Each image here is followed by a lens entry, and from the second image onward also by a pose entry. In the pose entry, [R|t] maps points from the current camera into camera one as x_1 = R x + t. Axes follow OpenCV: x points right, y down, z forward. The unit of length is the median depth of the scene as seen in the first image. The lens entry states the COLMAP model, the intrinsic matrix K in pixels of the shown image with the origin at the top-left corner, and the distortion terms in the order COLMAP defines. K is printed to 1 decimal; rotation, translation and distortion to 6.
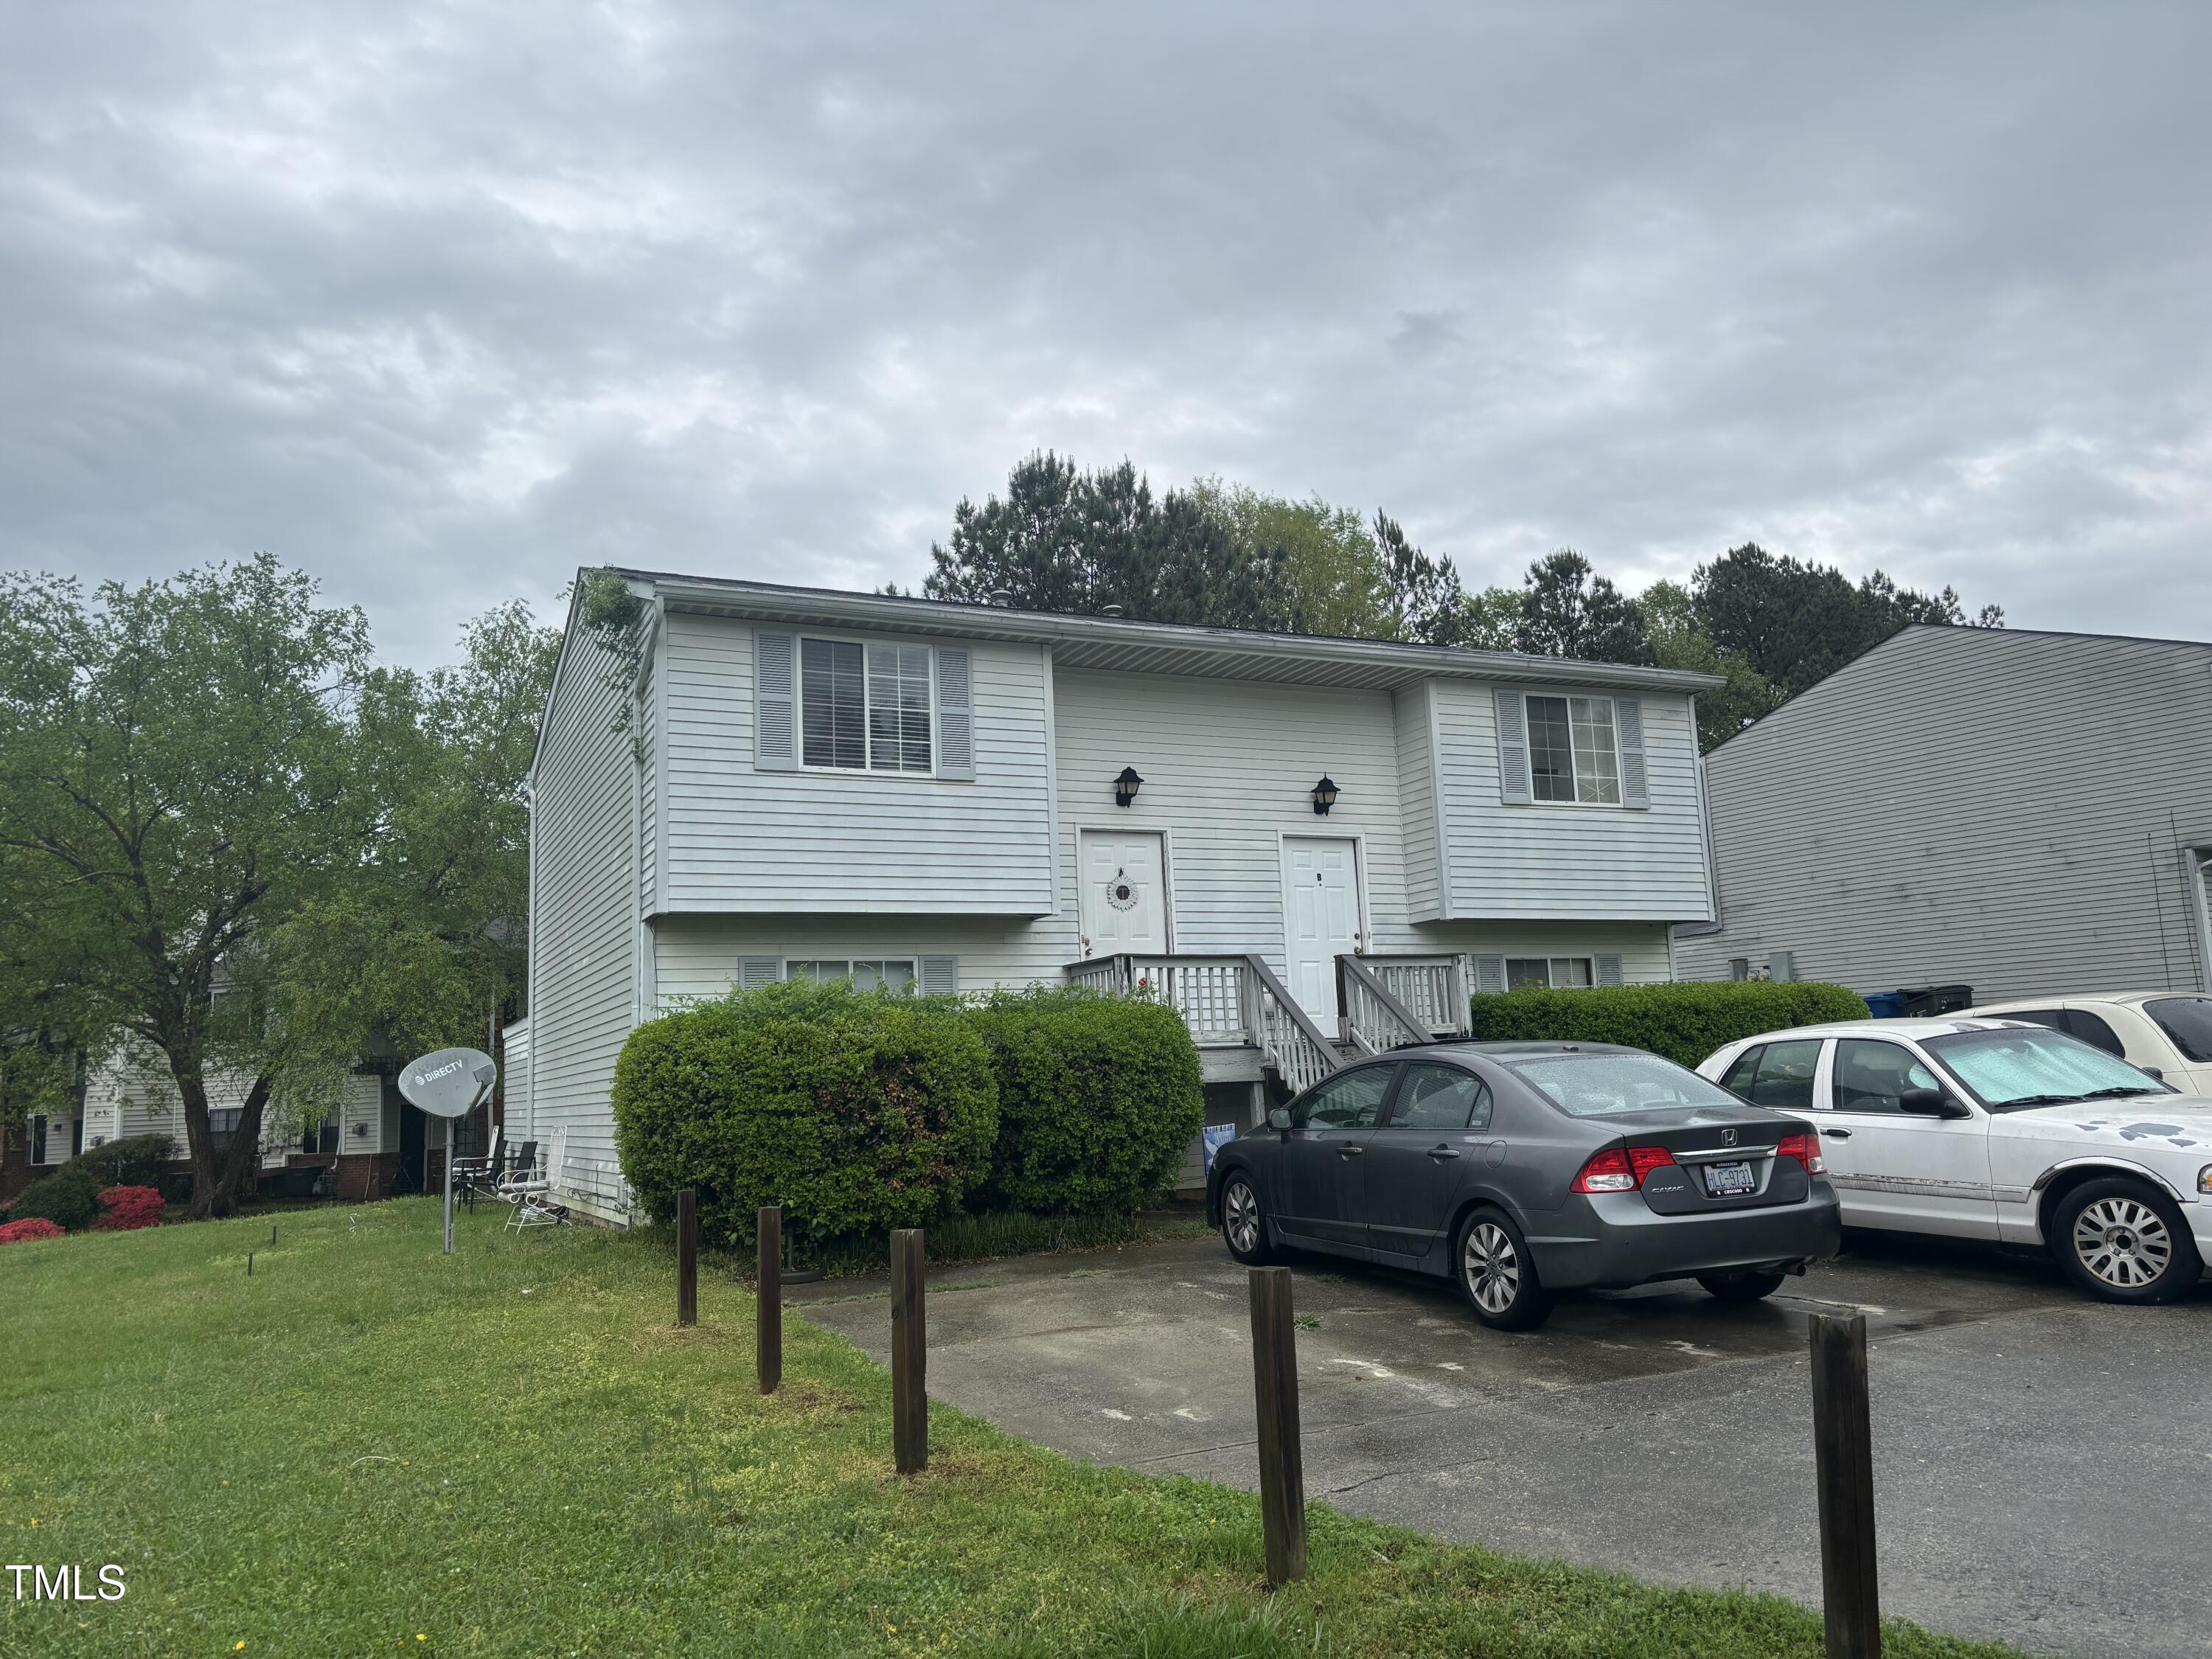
lens RADIAL K [[1692.0, 0, 1078.8], [0, 1692.0, 817.4], [0, 0, 1]] dist [0.039456, -0.041929]
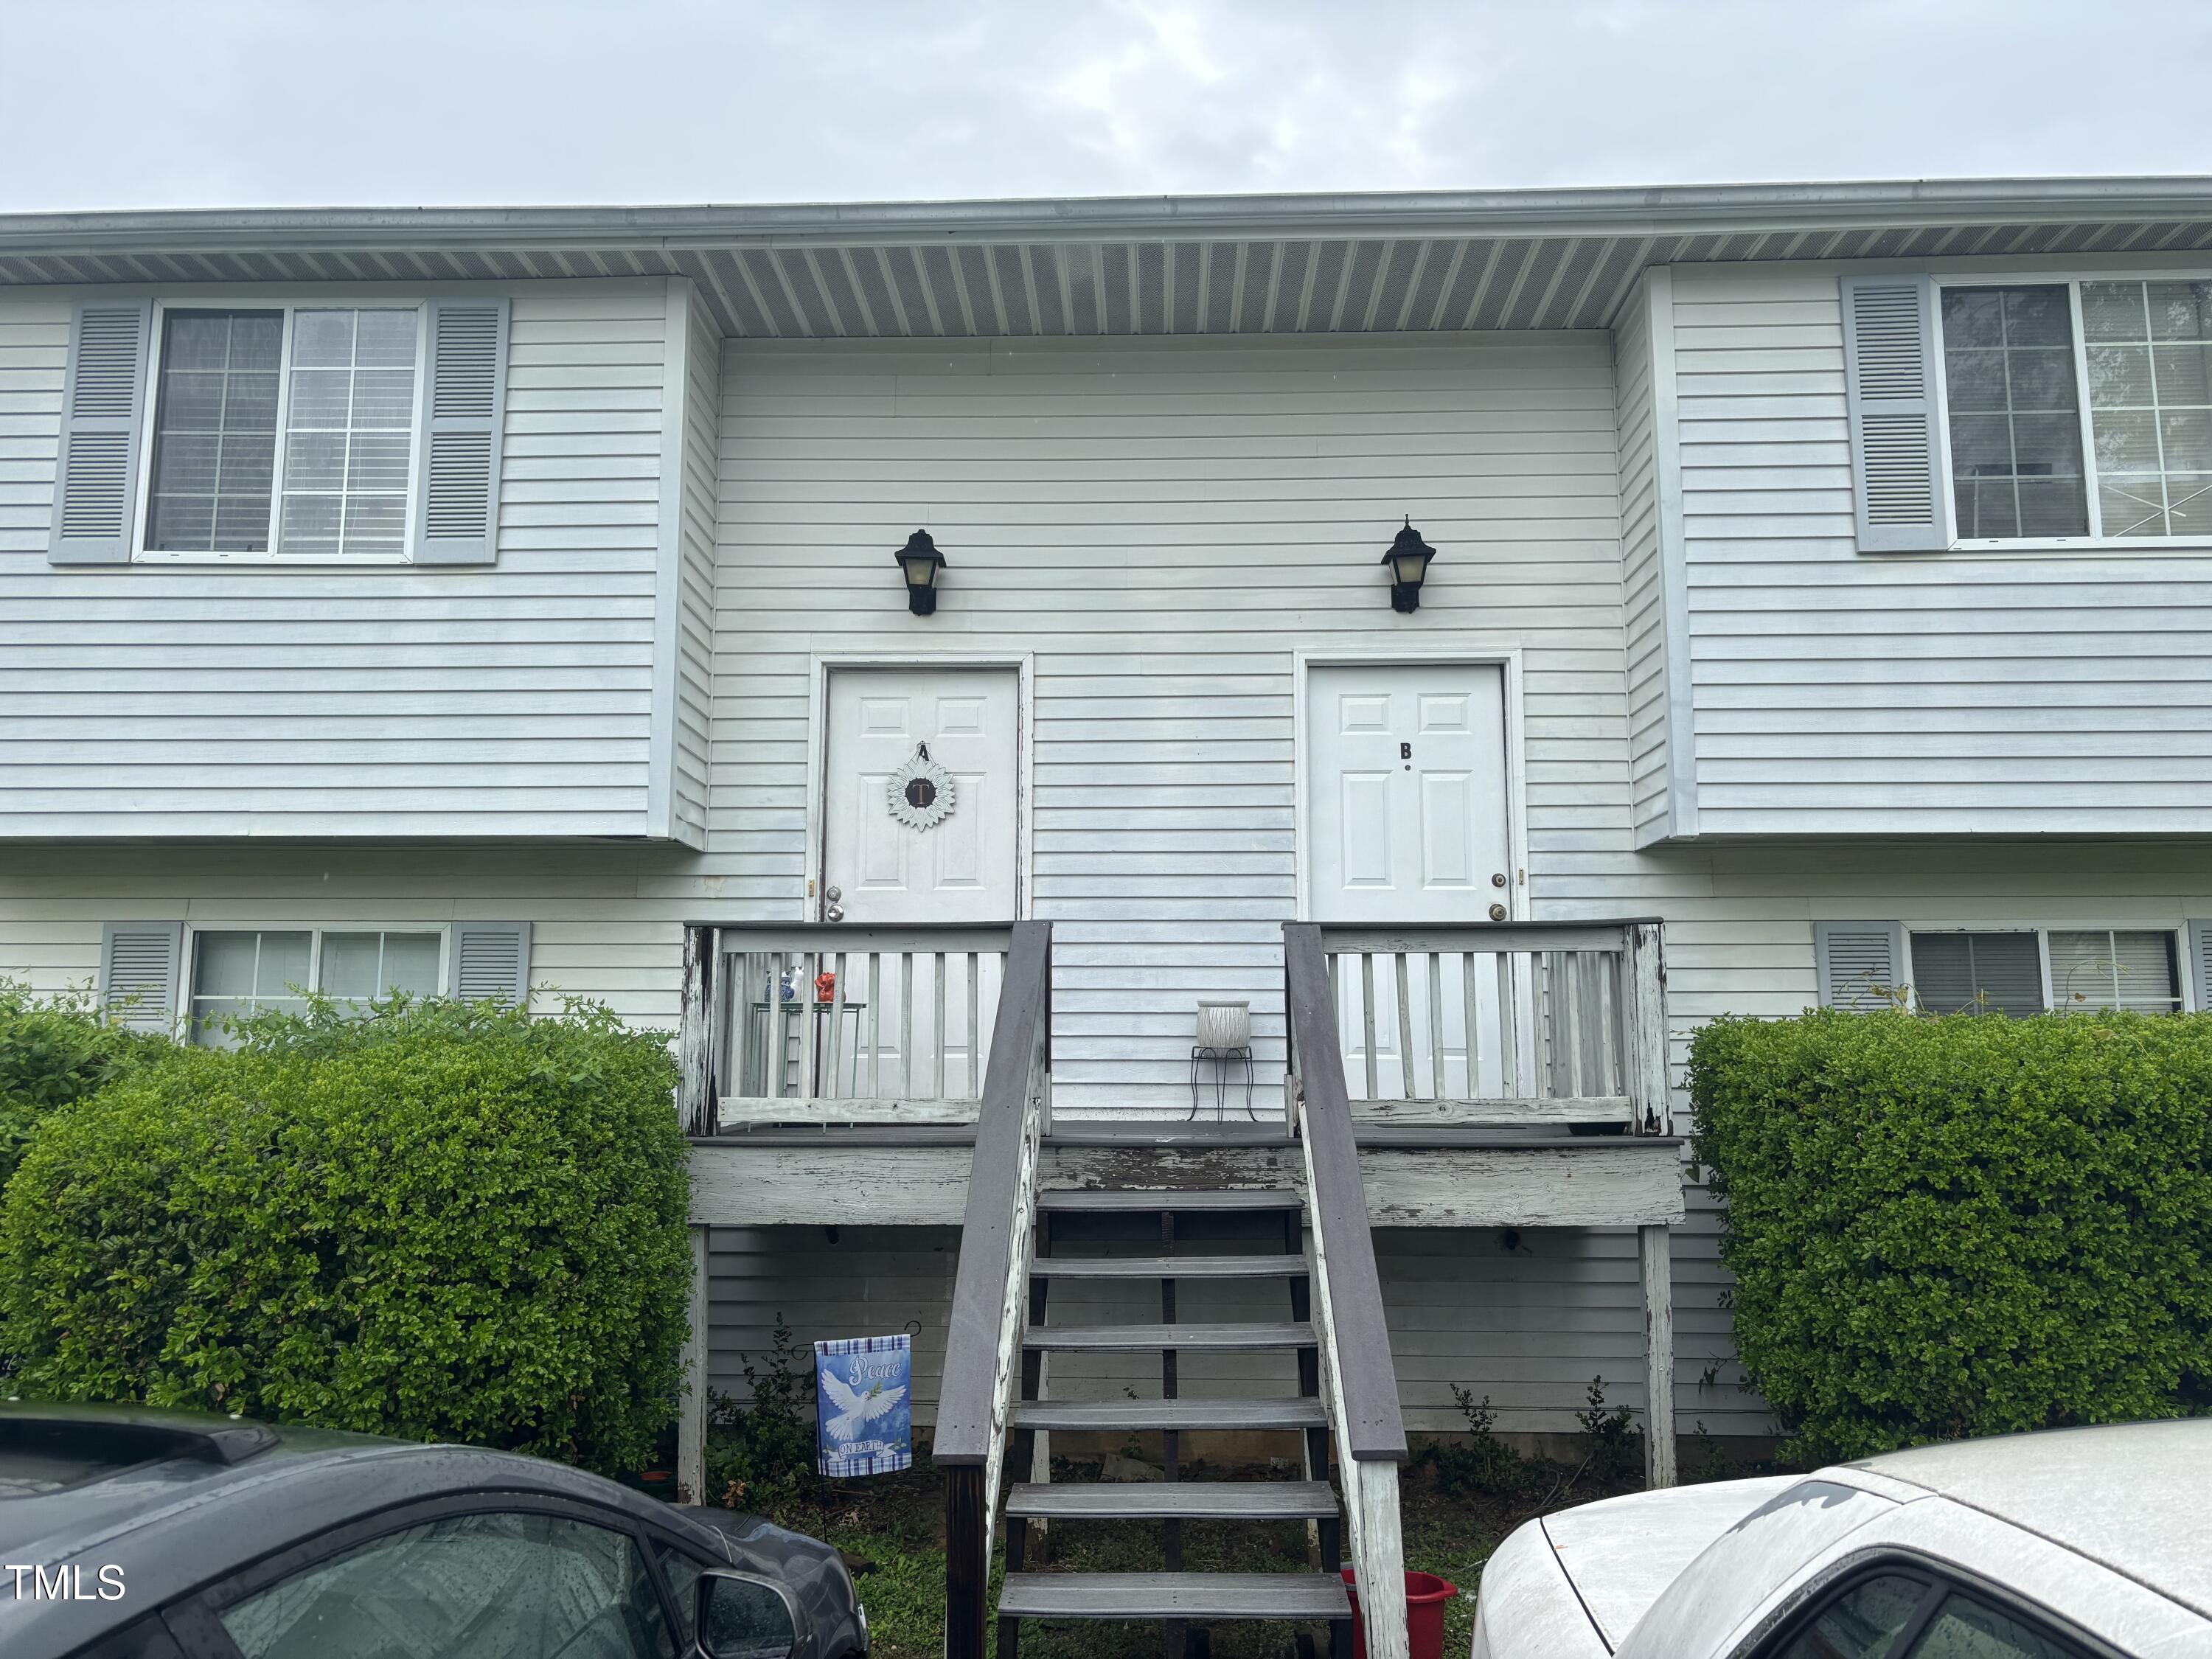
lens RADIAL K [[1692.0, 0, 1096.7], [0, 1692.0, 820.2], [0, 0, 1]] dist [0.039456, -0.041929]
pose [[0.895733, -0.022468, -0.444025, 0.283660], [0.034871, 0.999196, 0.019787, 0.044377], [0.443223, -0.033207, 0.895796, 0.586338]]
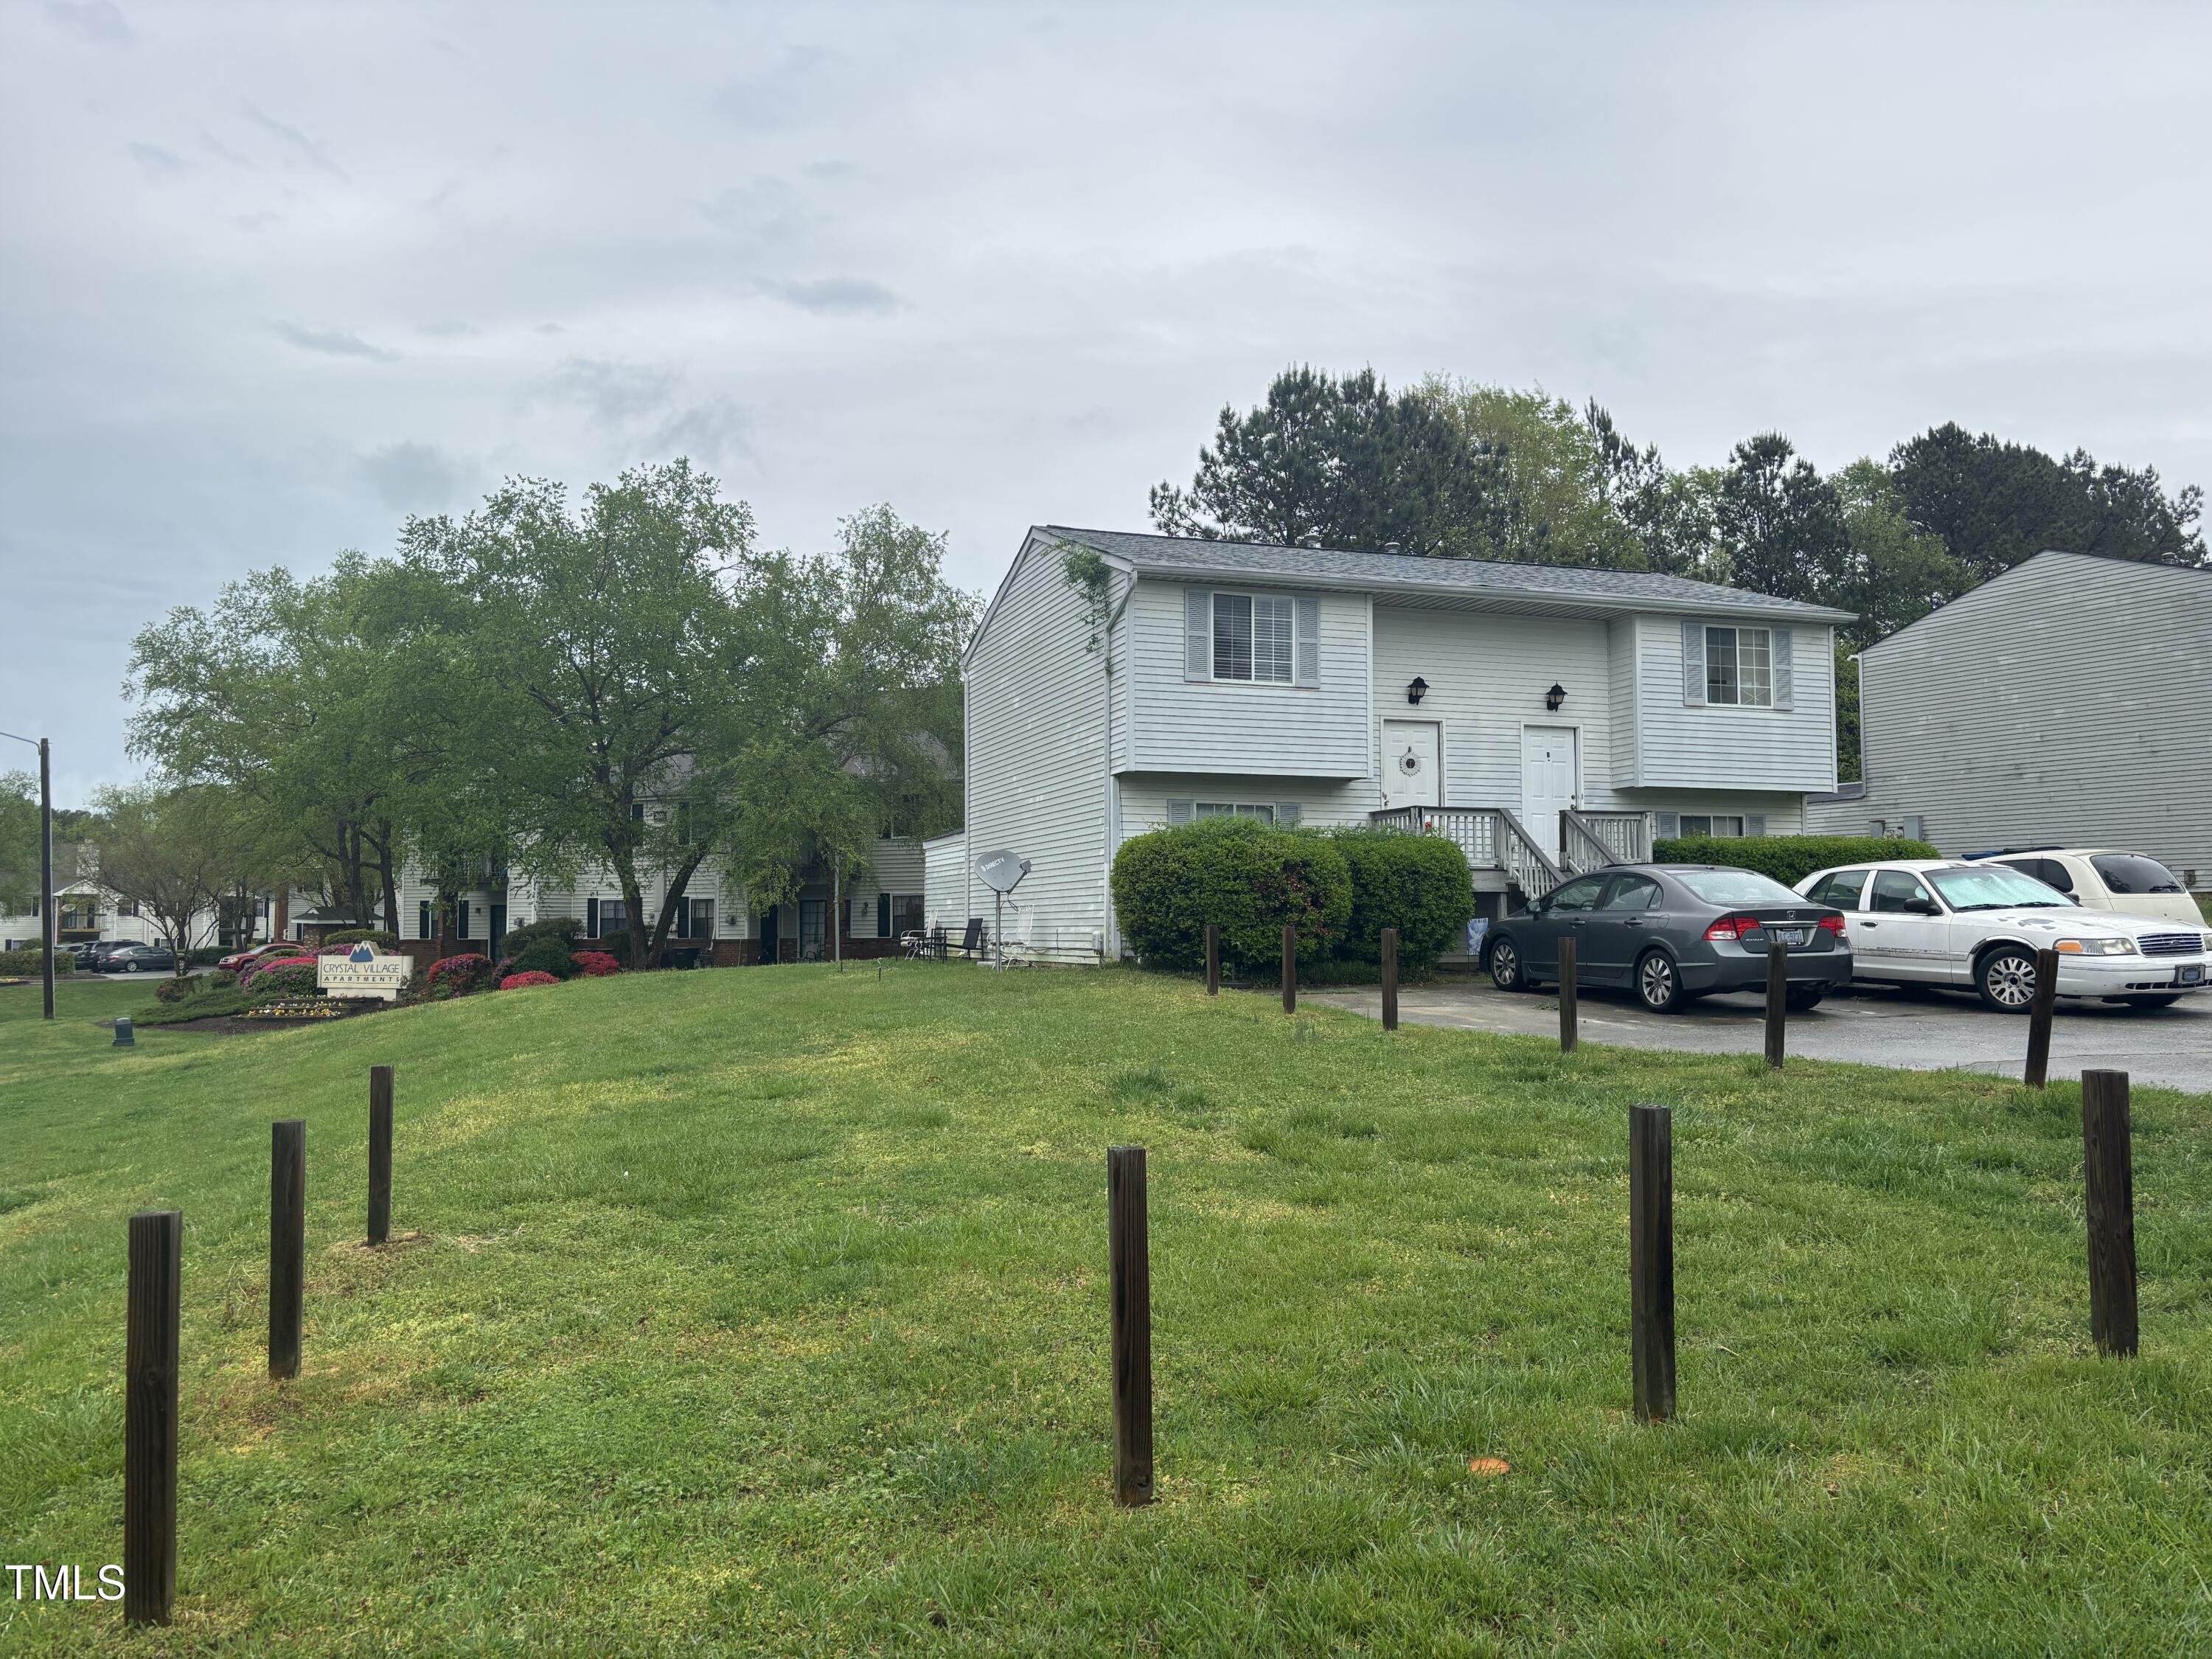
lens RADIAL K [[1692.0, 0, 1063.3], [0, 1692.0, 846.2], [0, 0, 1]] dist [0.039456, -0.041929]
pose [[0.993840, 0.033630, -0.105603, -0.115675], [-0.021523, 0.993275, 0.113759, -0.044233], [0.108719, -0.110785, 0.987880, -0.490155]]
